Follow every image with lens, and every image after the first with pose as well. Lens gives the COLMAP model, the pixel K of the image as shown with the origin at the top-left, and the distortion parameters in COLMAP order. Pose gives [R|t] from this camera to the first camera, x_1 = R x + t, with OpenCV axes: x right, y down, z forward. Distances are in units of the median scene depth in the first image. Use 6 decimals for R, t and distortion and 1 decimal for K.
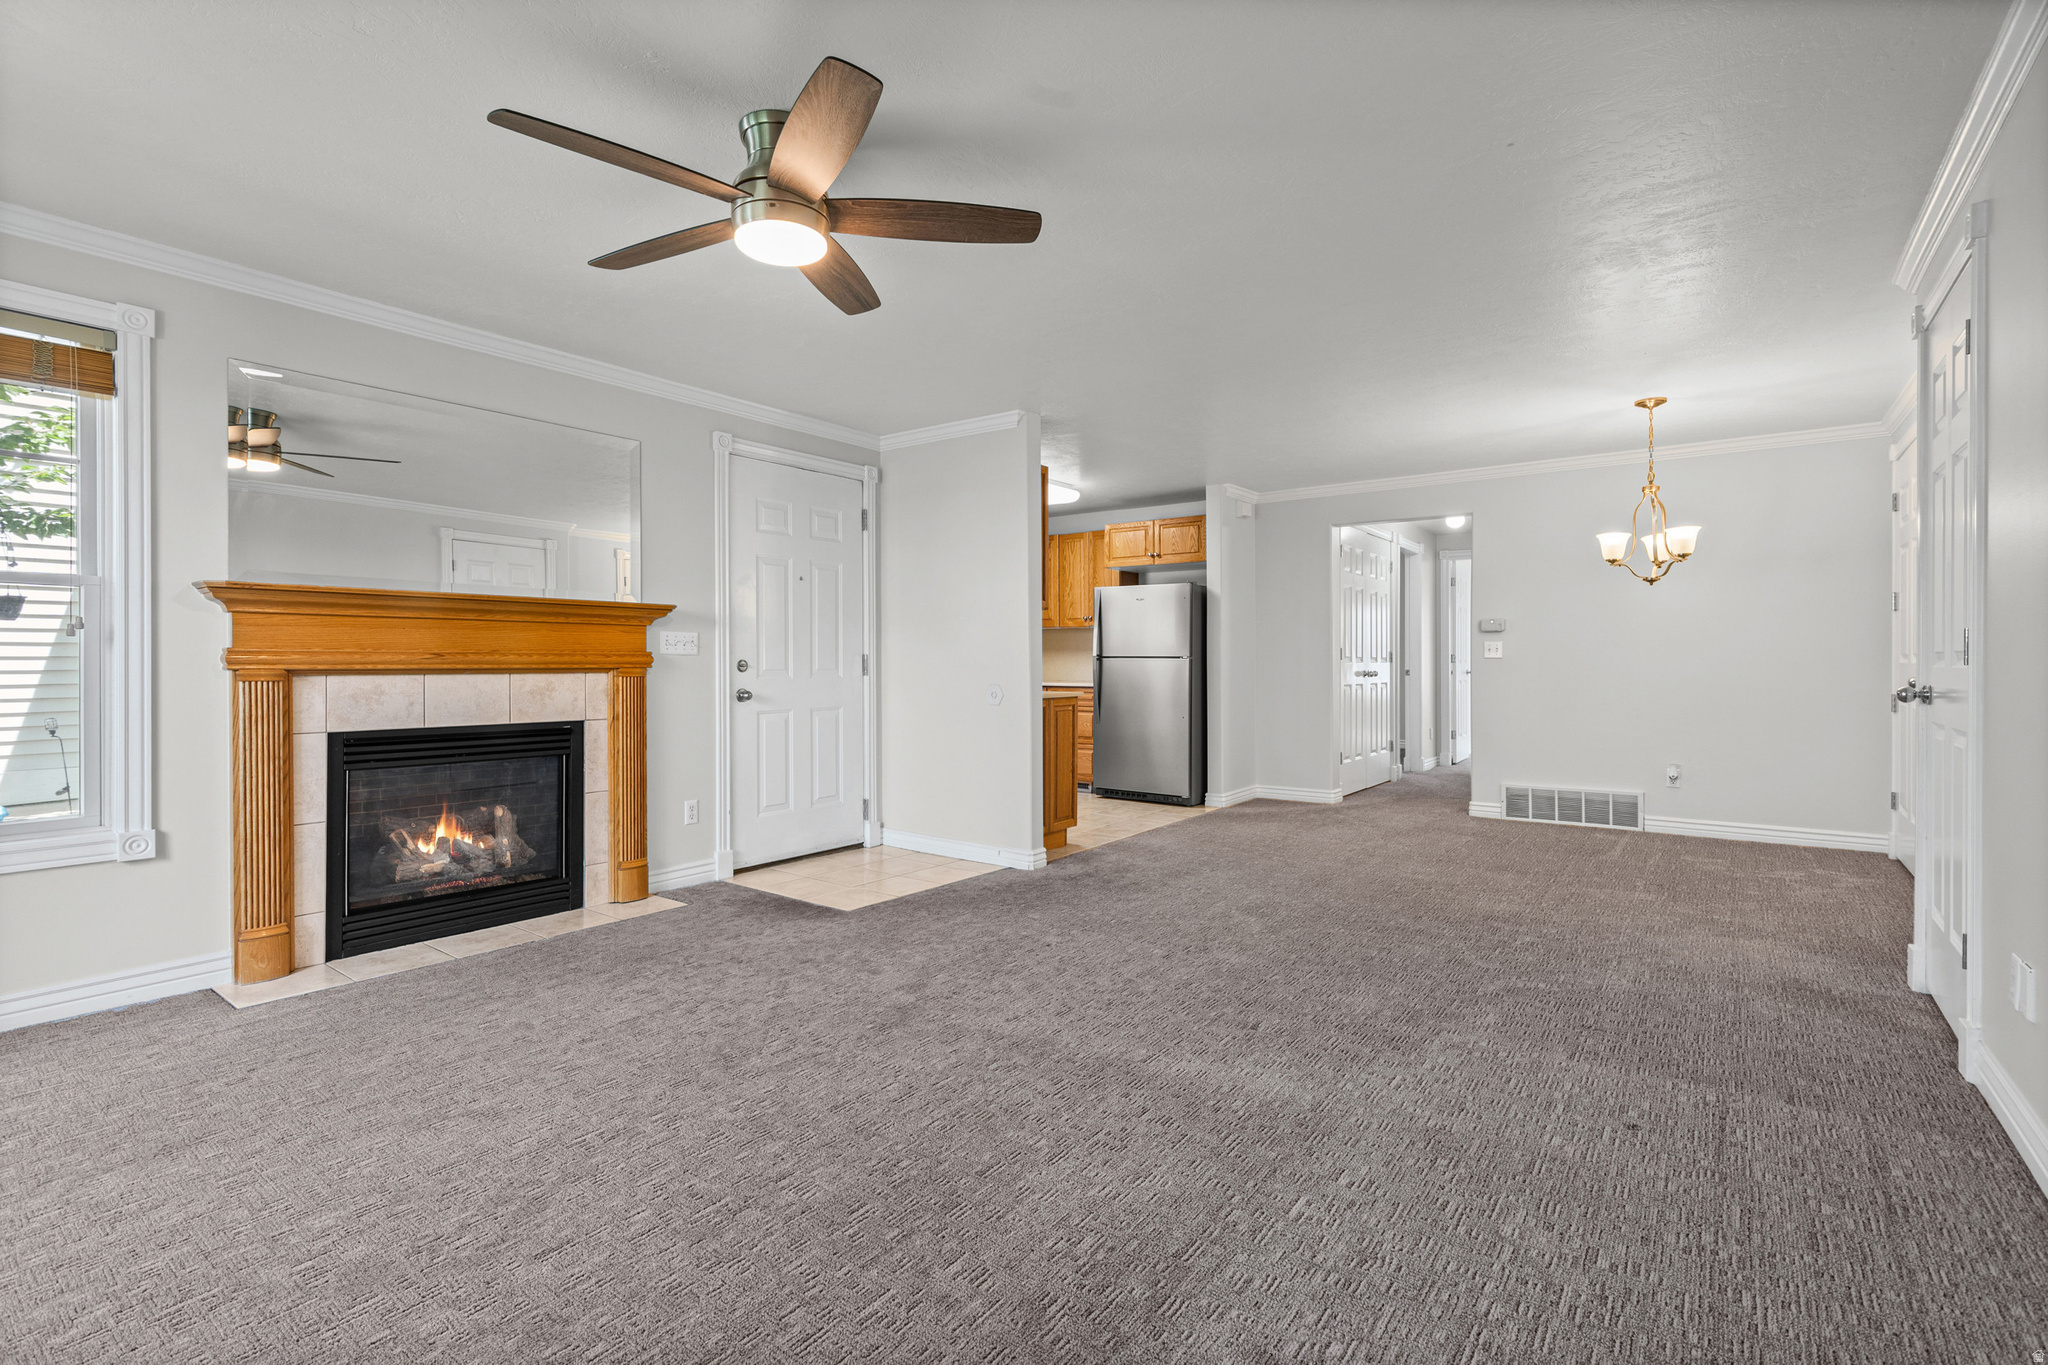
lens RADIAL K [[945.7, 0, 995.3], [0, 945.7, 669.6], [0, 0, 1]] dist [0.002979, -0.003998]
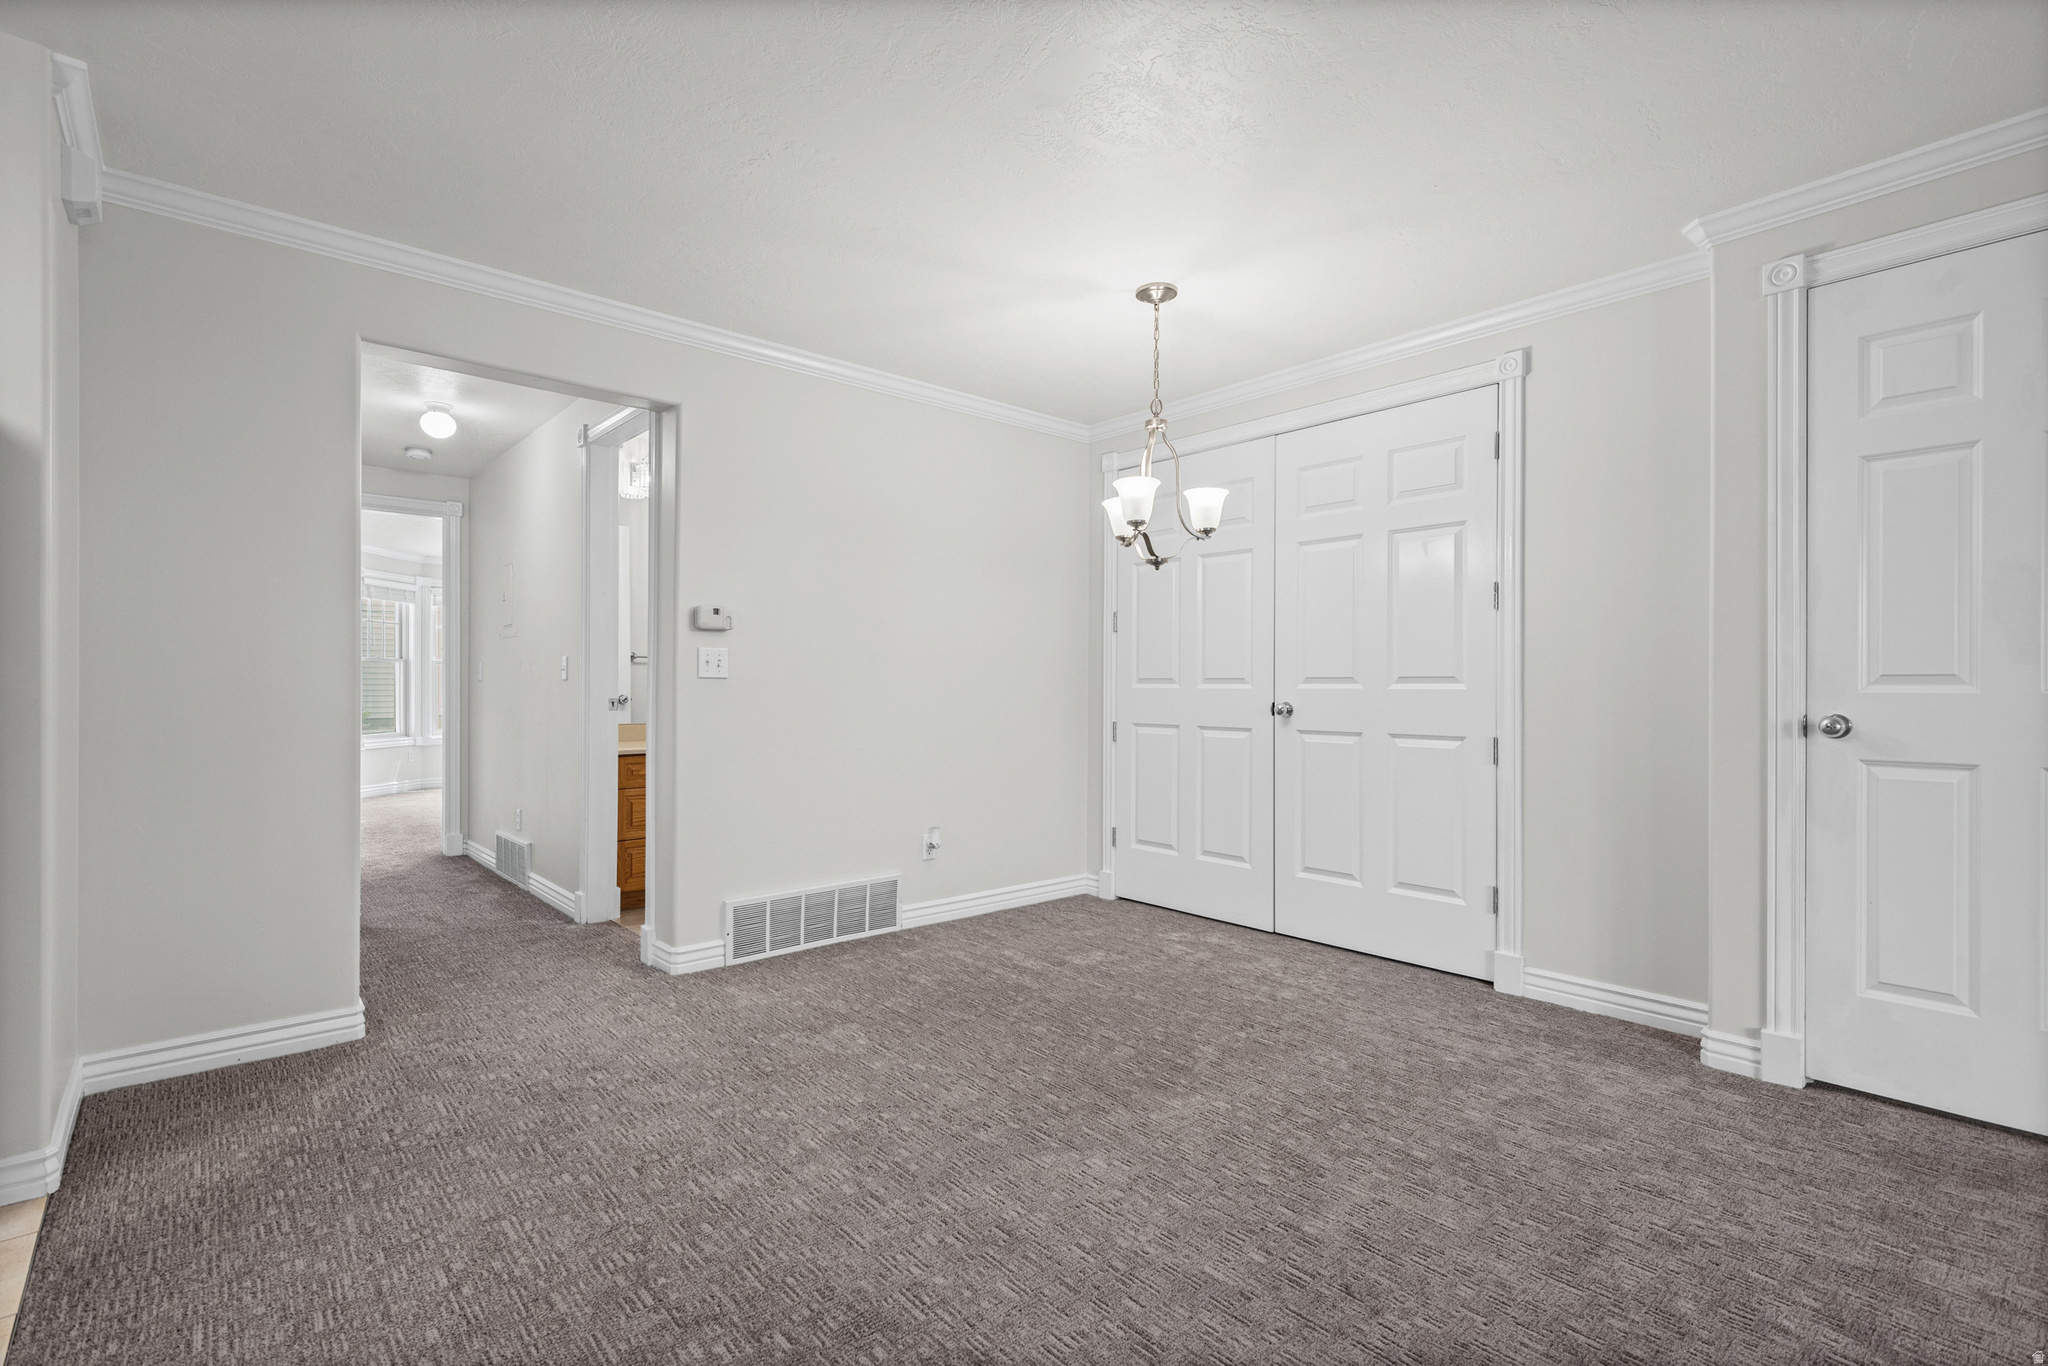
lens RADIAL K [[945.7, 0, 1016.5], [0, 945.7, 666.9], [0, 0, 1]] dist [0.002979, -0.003998]
pose [[0.211426, 0.024260, 0.977093, 0.027365], [0.004312, 0.999659, -0.025753, -0.003593], [-0.977384, 0.009658, 0.211249, 0.896619]]
